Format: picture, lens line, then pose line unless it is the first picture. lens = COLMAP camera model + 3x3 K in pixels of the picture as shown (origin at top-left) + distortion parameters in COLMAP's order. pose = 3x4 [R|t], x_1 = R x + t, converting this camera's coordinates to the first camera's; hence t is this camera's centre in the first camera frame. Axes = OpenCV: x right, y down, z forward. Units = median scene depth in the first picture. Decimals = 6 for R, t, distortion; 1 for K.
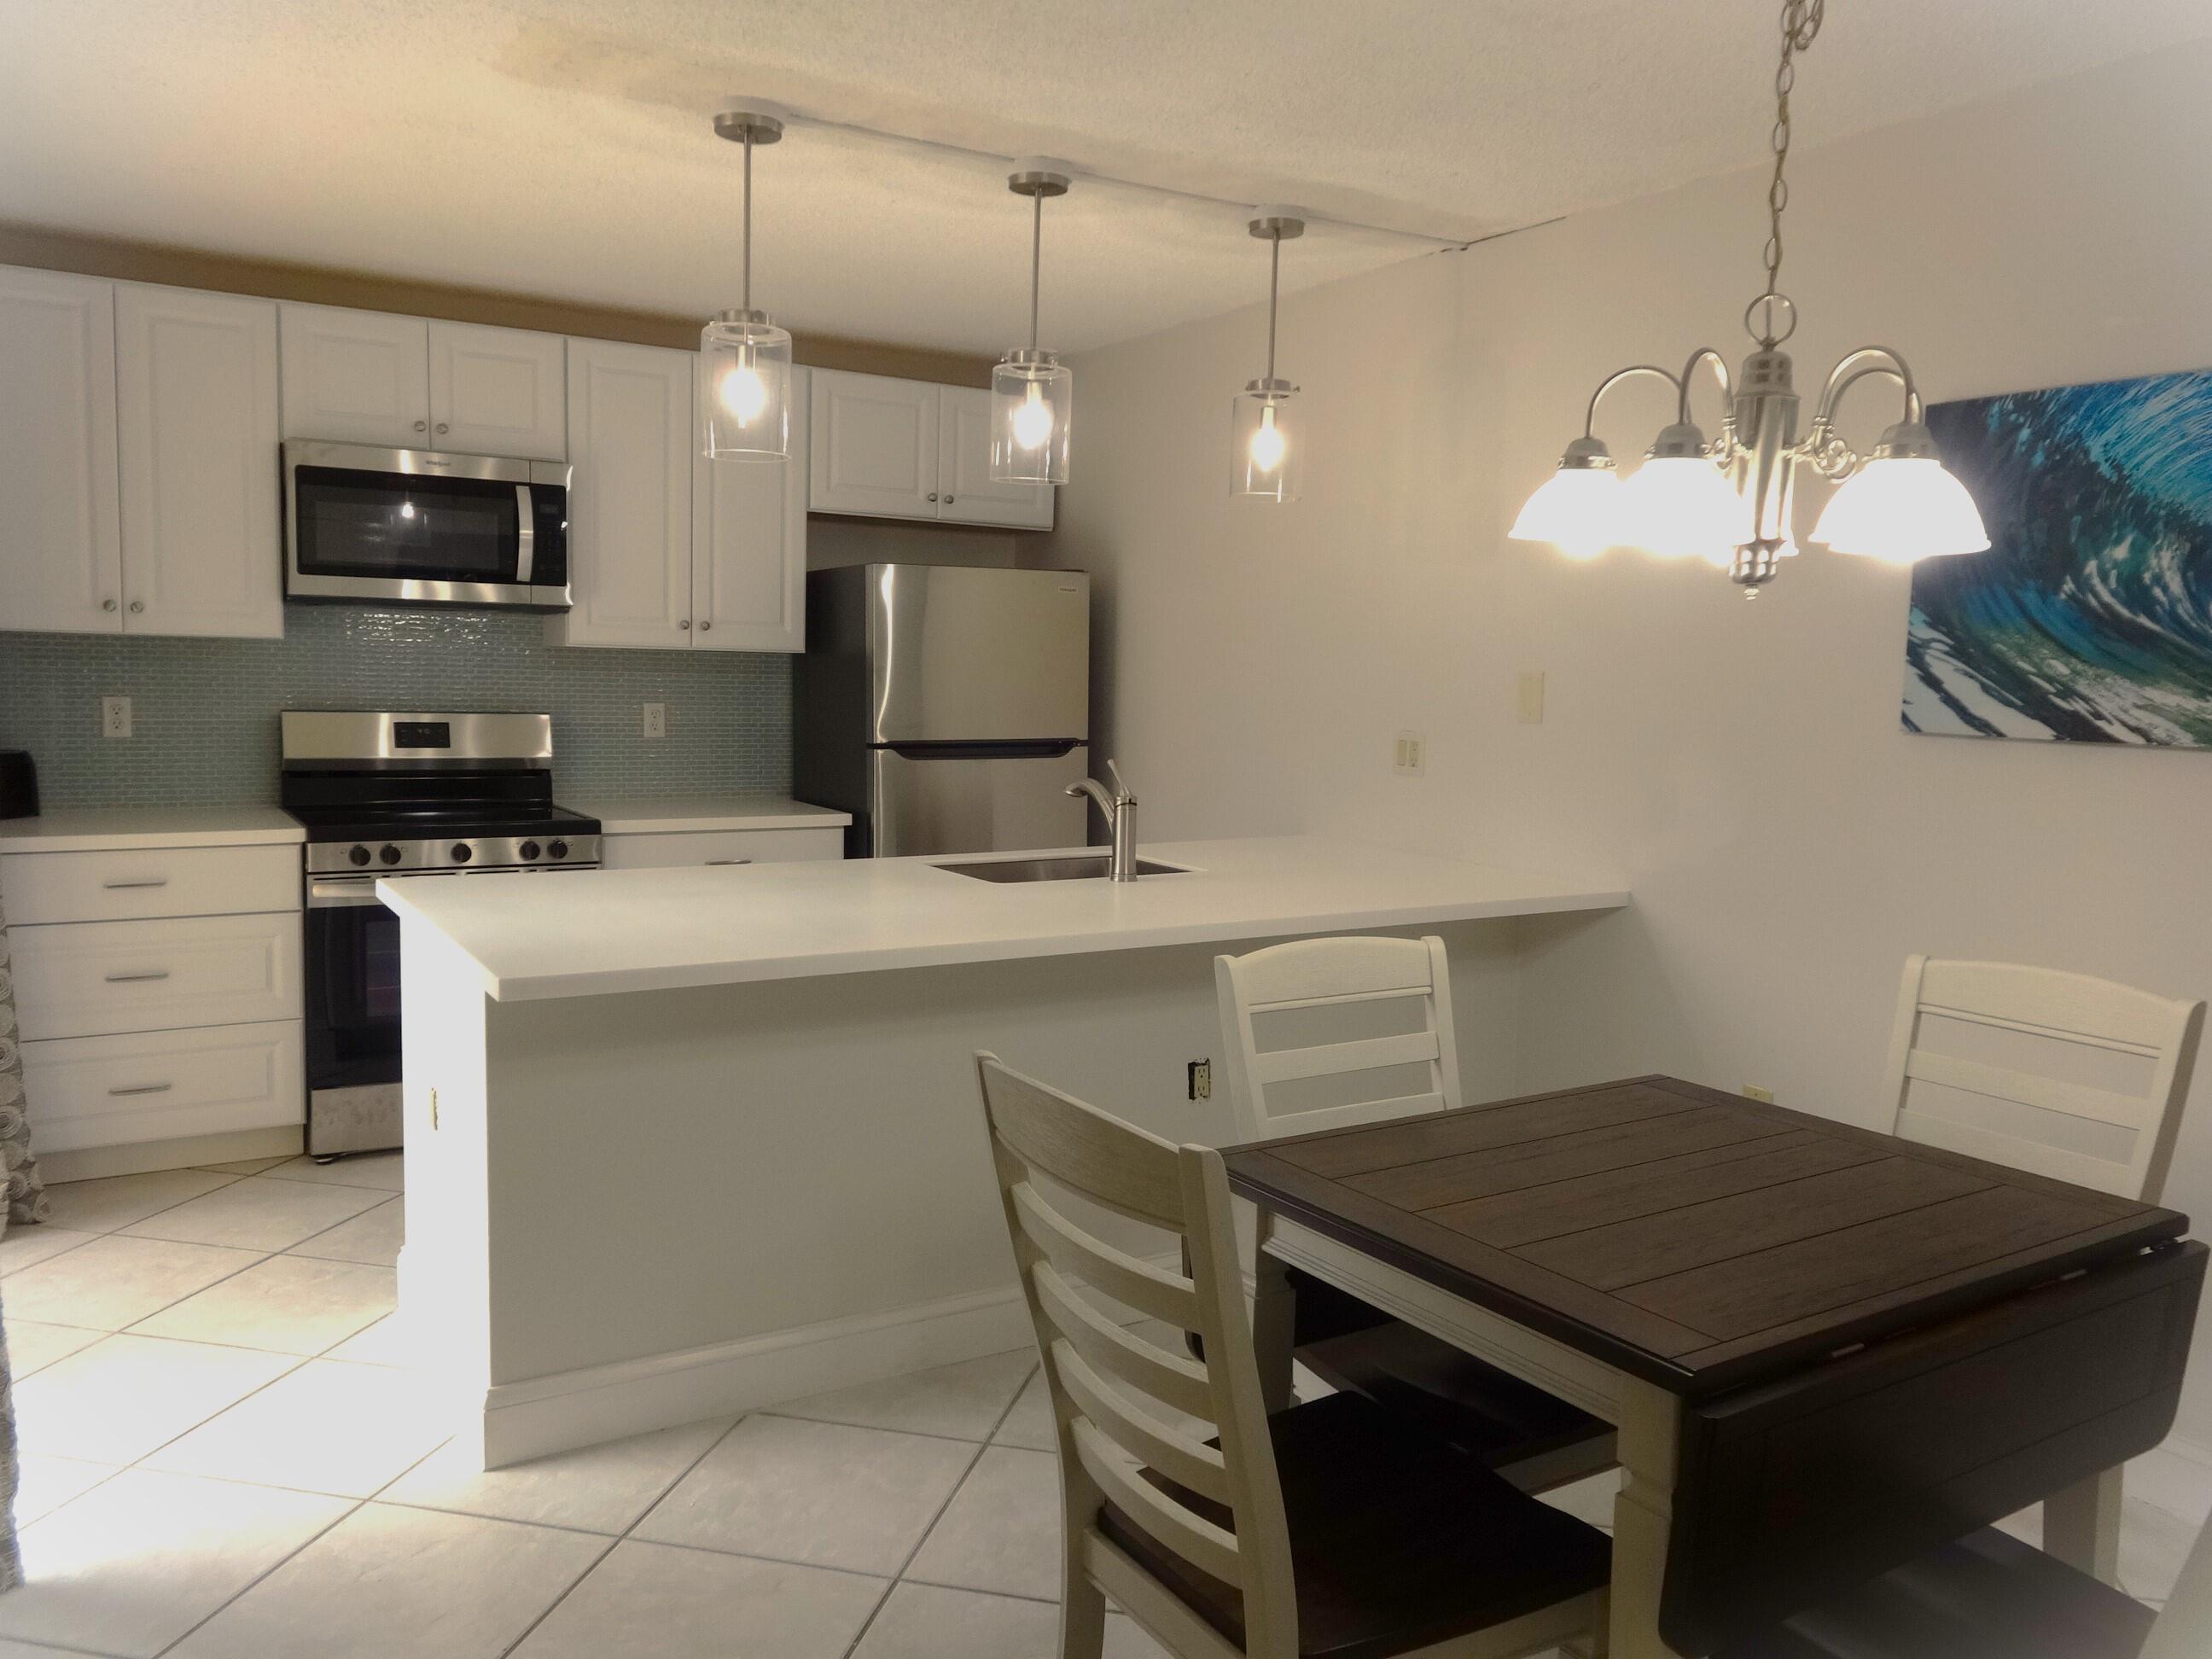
lens RADIAL K [[1671.5, 0, 1104.7], [0, 1671.5, 816.2], [0, 0, 1]] dist [0.005970, 0.002175]
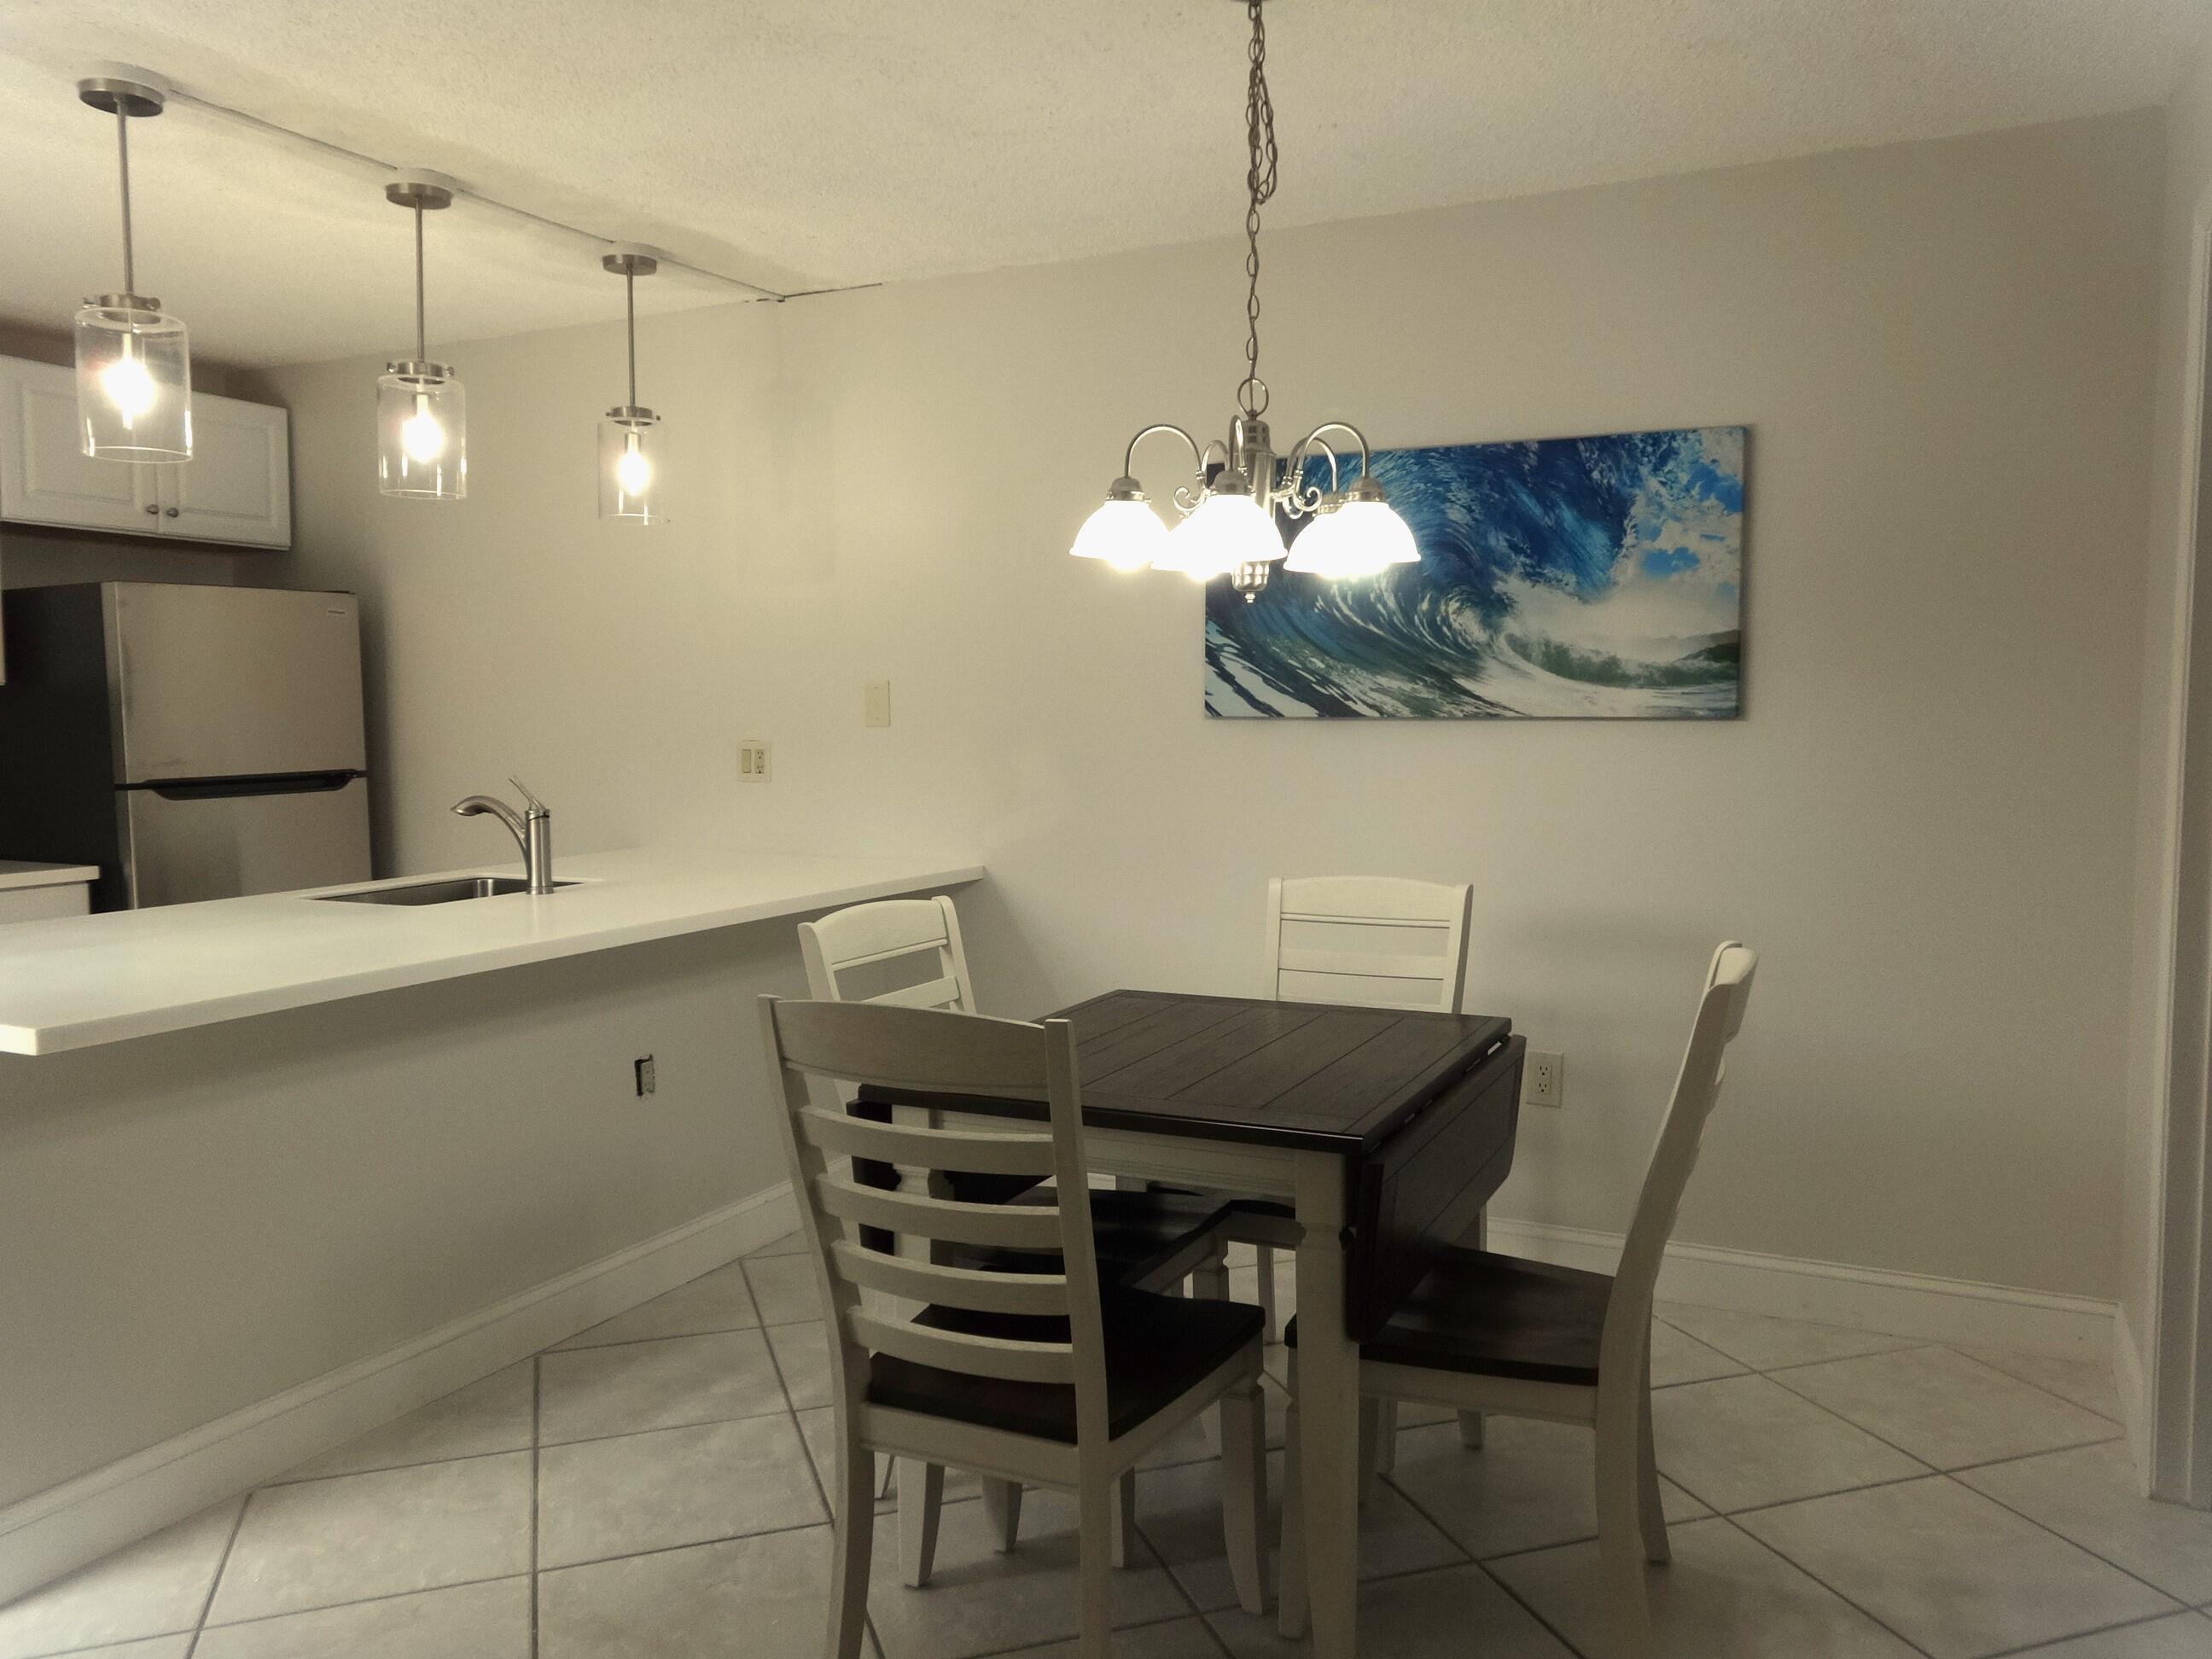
lens RADIAL K [[1671.5, 0, 1117.1], [0, 1671.5, 813.3], [0, 0, 1]] dist [0.005970, 0.002175]
pose [[0.847335, -0.061439, 0.527493, -0.255377], [0.074147, 0.997243, -0.002953, 0.021602], [-0.525858, 0.041615, 0.849554, -0.048137]]
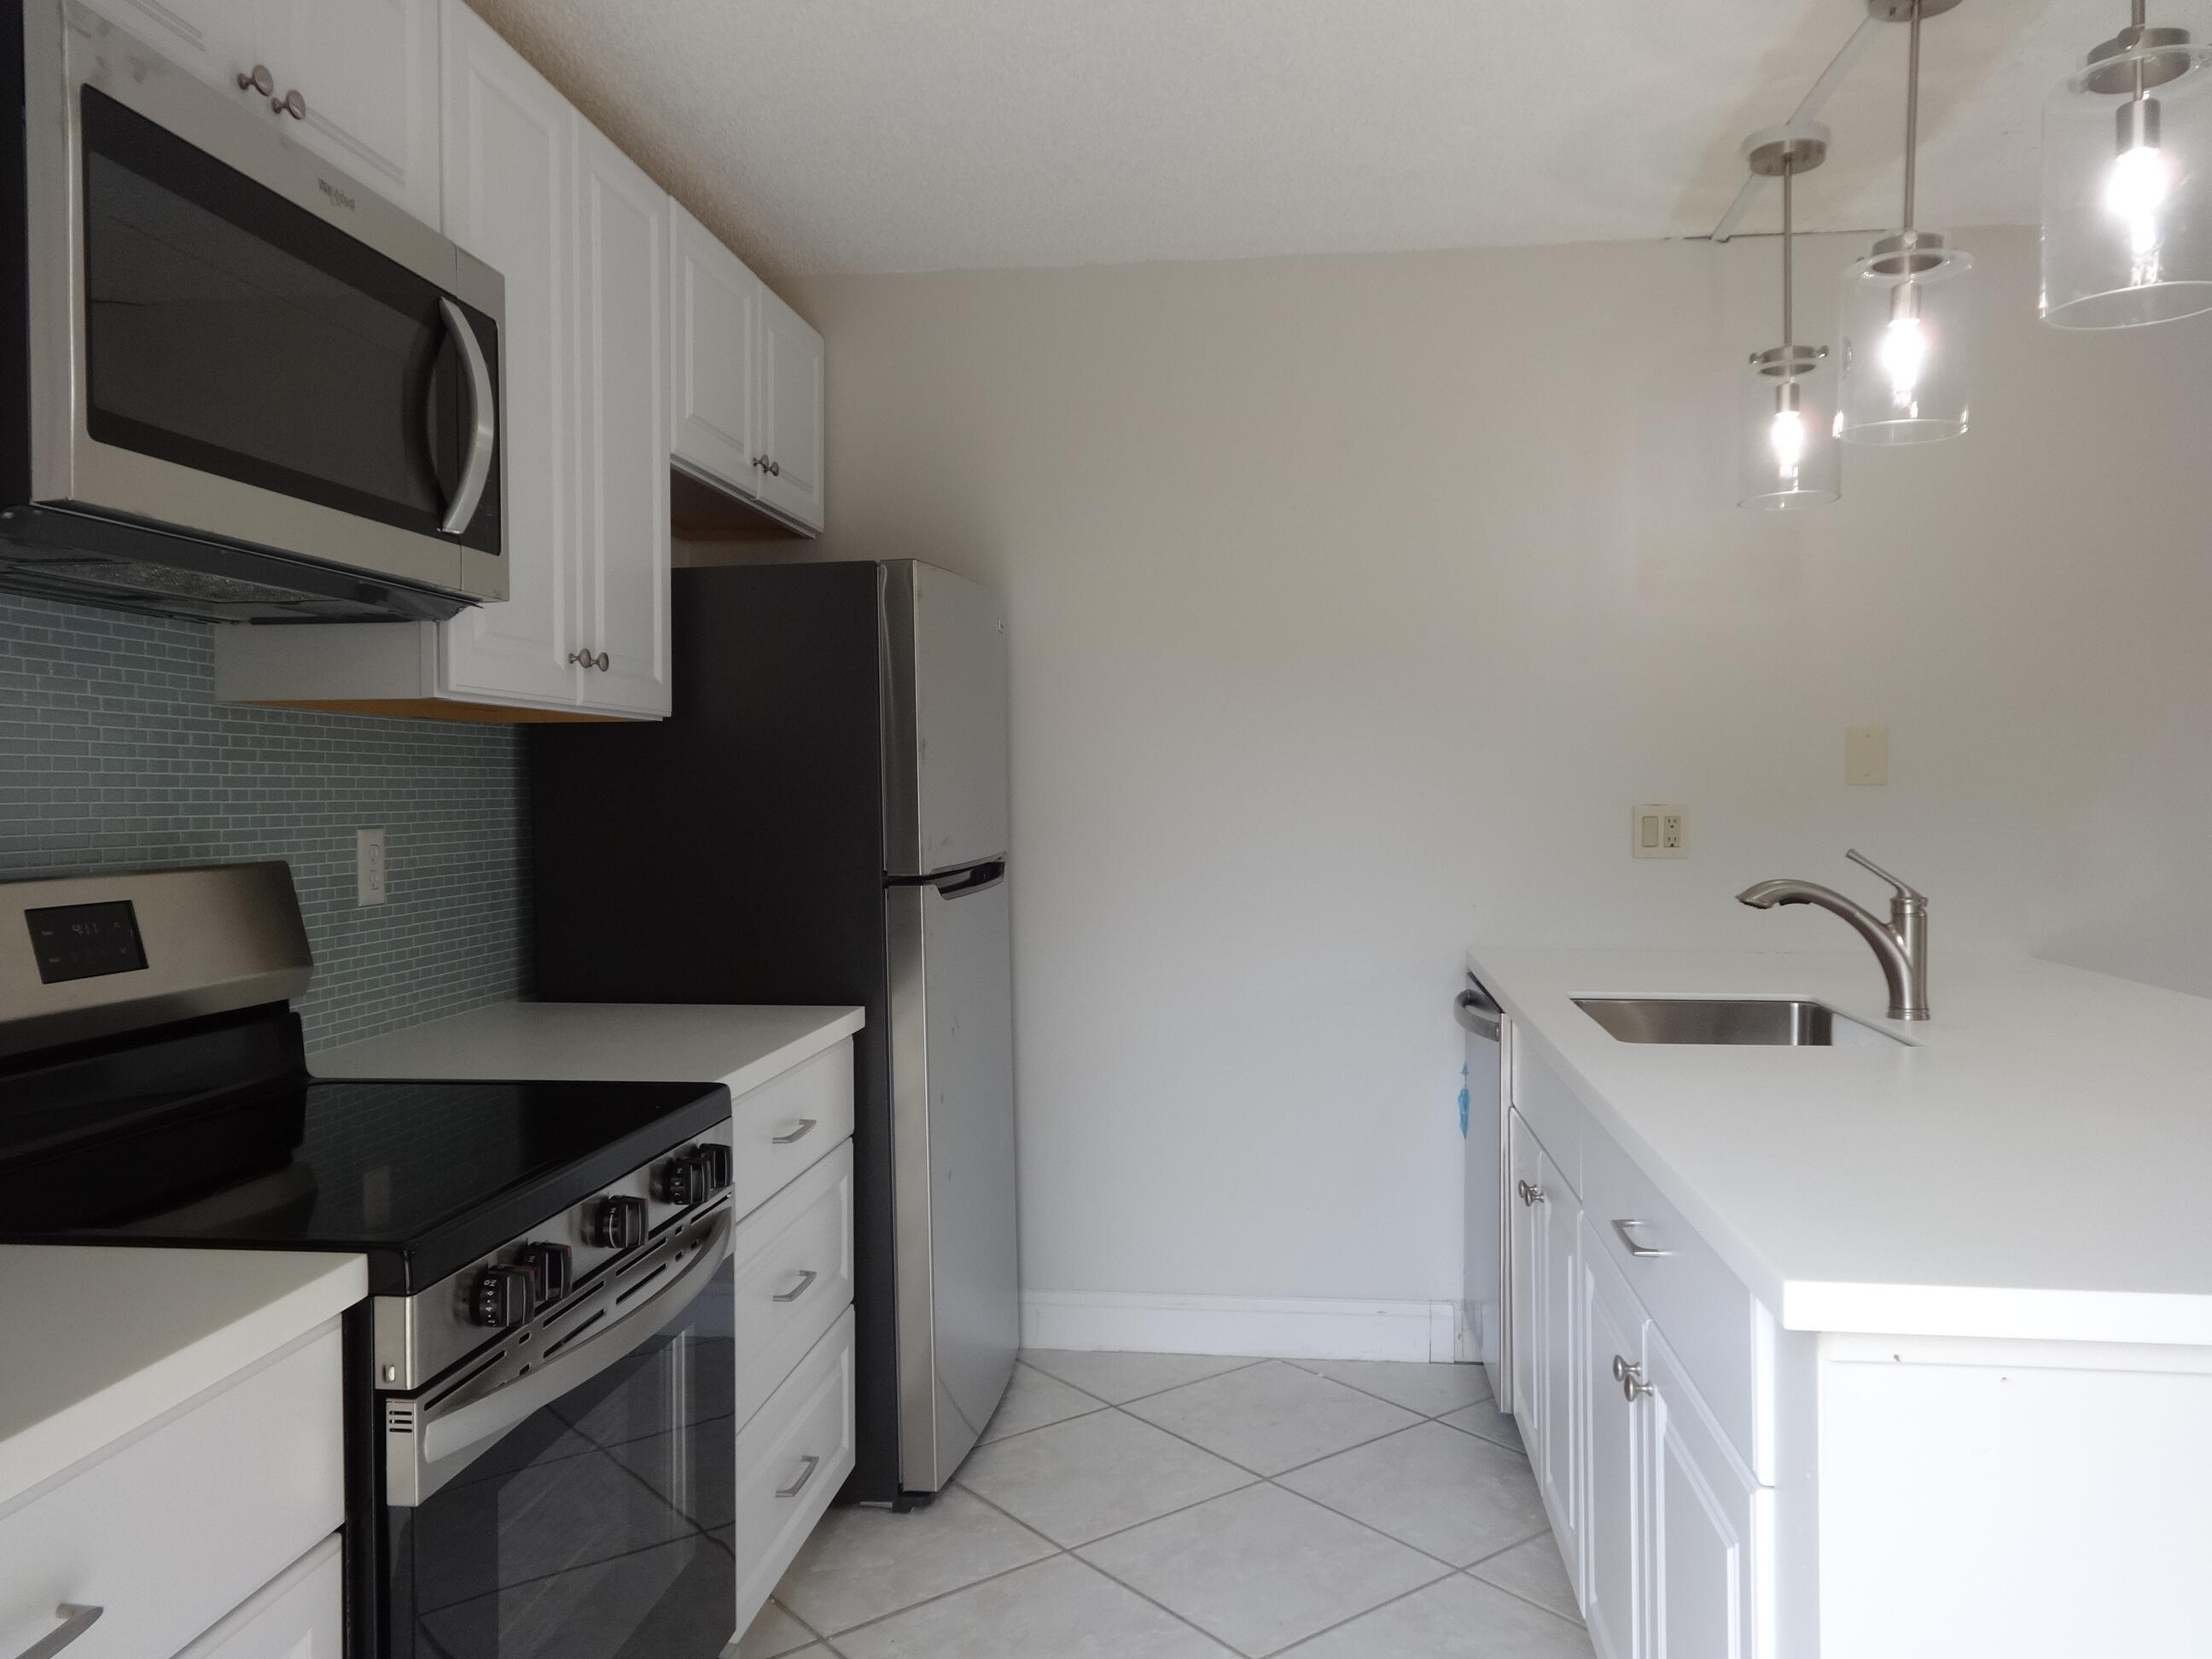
lens RADIAL K [[1671.5, 0, 1106.3], [0, 1671.5, 777.1], [0, 0, 1]] dist [0.005970, 0.002175]
pose [[0.625578, -0.024246, 0.779785, -0.844827], [0.094477, 0.994515, -0.044871, -0.071445], [-0.774420, 0.101742, 0.624437, 0.935666]]
